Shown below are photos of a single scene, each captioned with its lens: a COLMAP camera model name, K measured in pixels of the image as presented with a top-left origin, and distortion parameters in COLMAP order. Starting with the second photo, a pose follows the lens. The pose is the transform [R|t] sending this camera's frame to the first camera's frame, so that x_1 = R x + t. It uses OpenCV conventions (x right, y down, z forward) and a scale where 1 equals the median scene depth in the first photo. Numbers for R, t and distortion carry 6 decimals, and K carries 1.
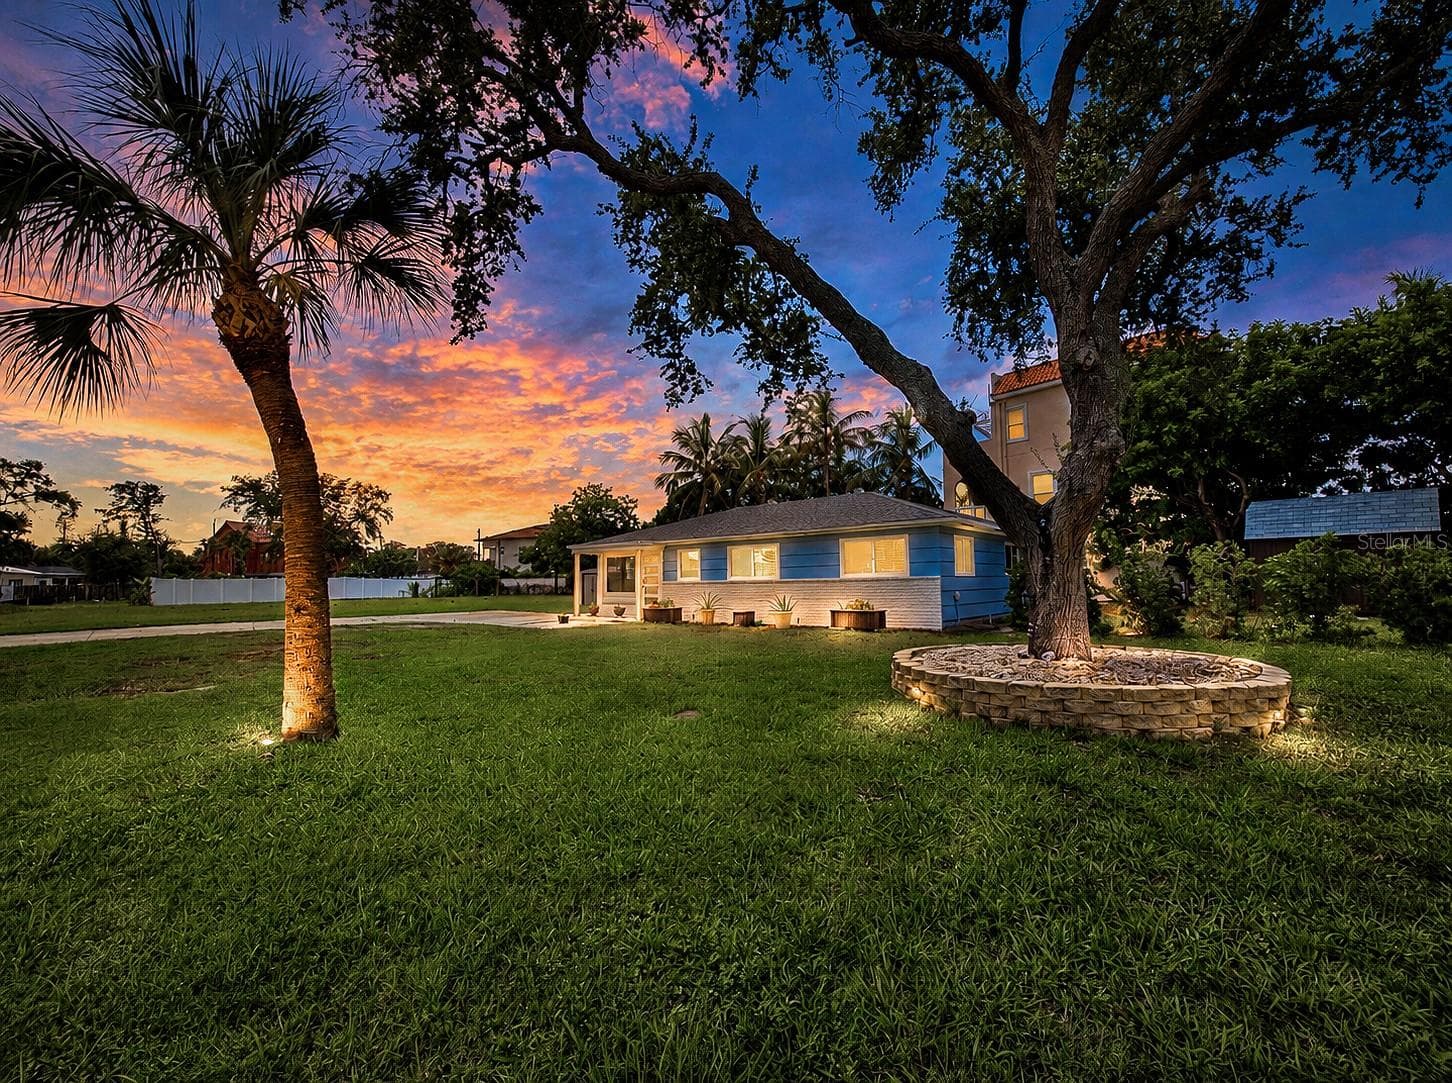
lens RADIAL K [[595.4, 0, 720.4], [0, 595.4, 533.9], [0, 0, 1]] dist [0.001913, -0.000120]
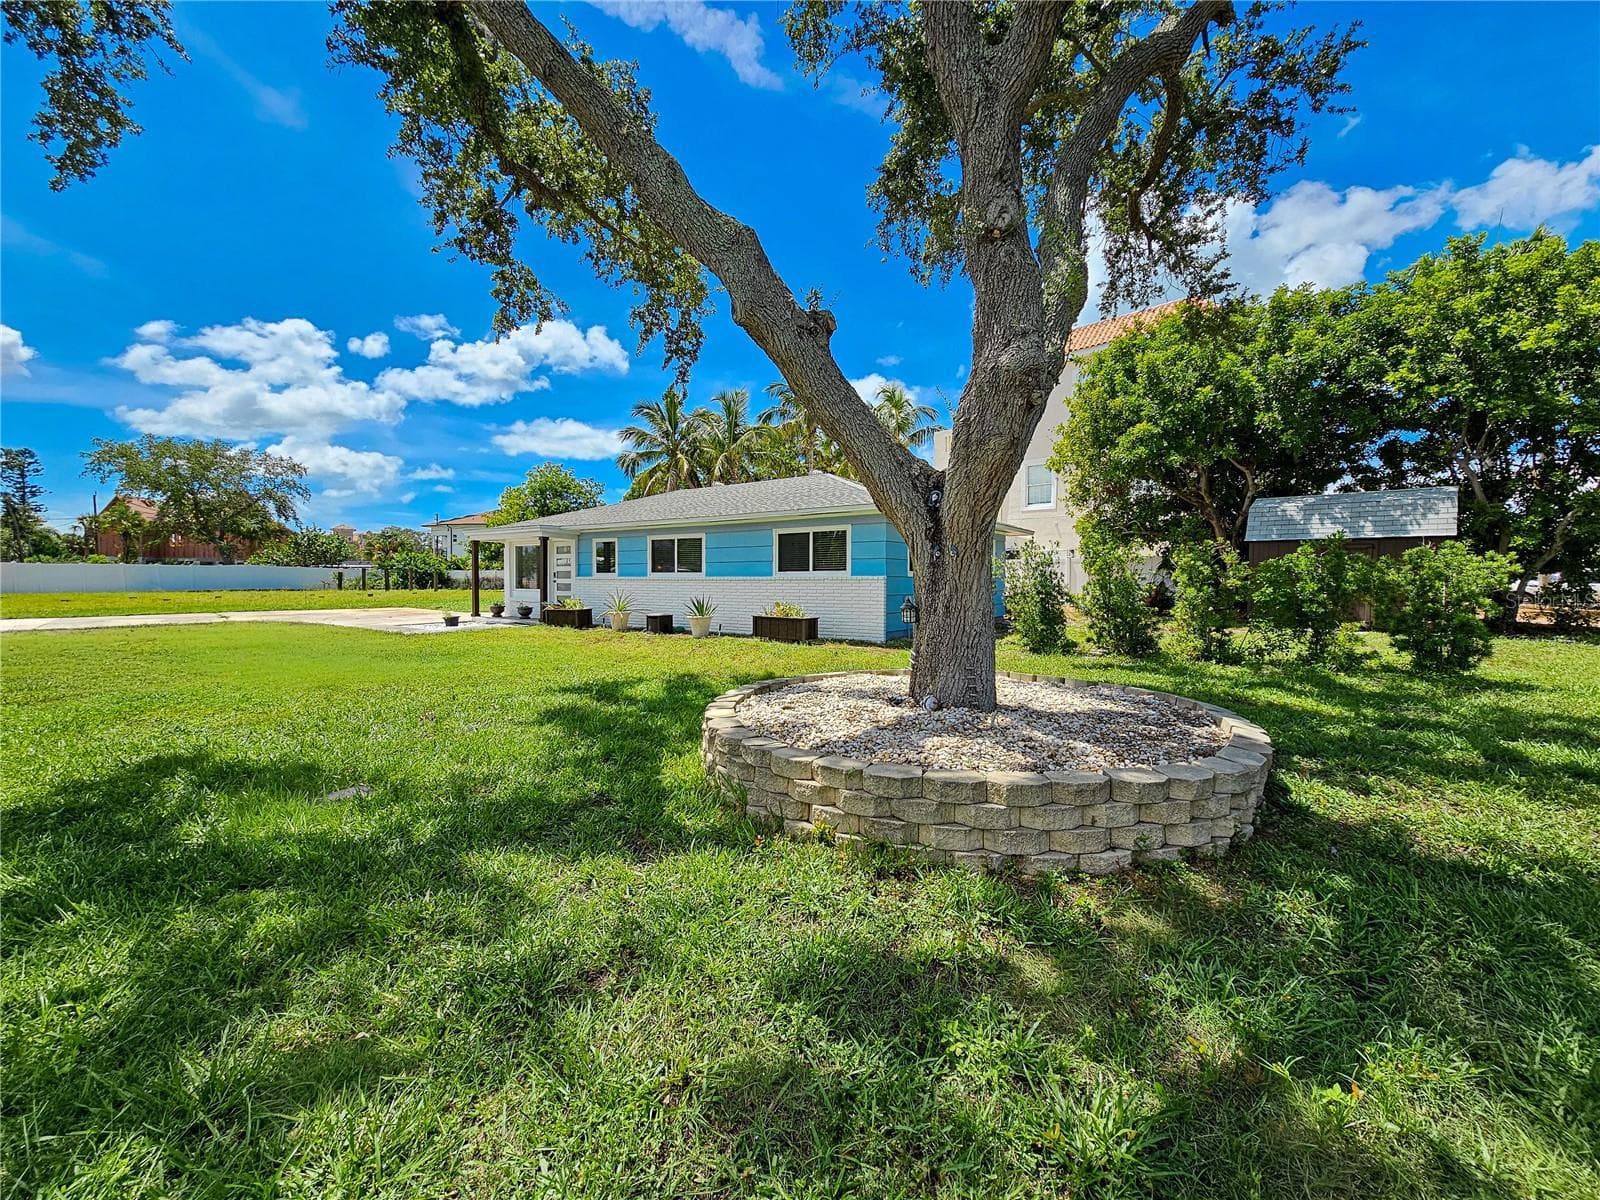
lens RADIAL K [[652.4, 0, 746.3], [0, 652.4, 581.5], [0, 0, 1]] dist [0.001506, -0.000055]
pose [[0.997721, 0.018734, 0.064818, 0.095649], [-0.024174, 0.996157, 0.084186, 0.005291], [-0.062992, -0.085561, 0.994340, 0.097756]]
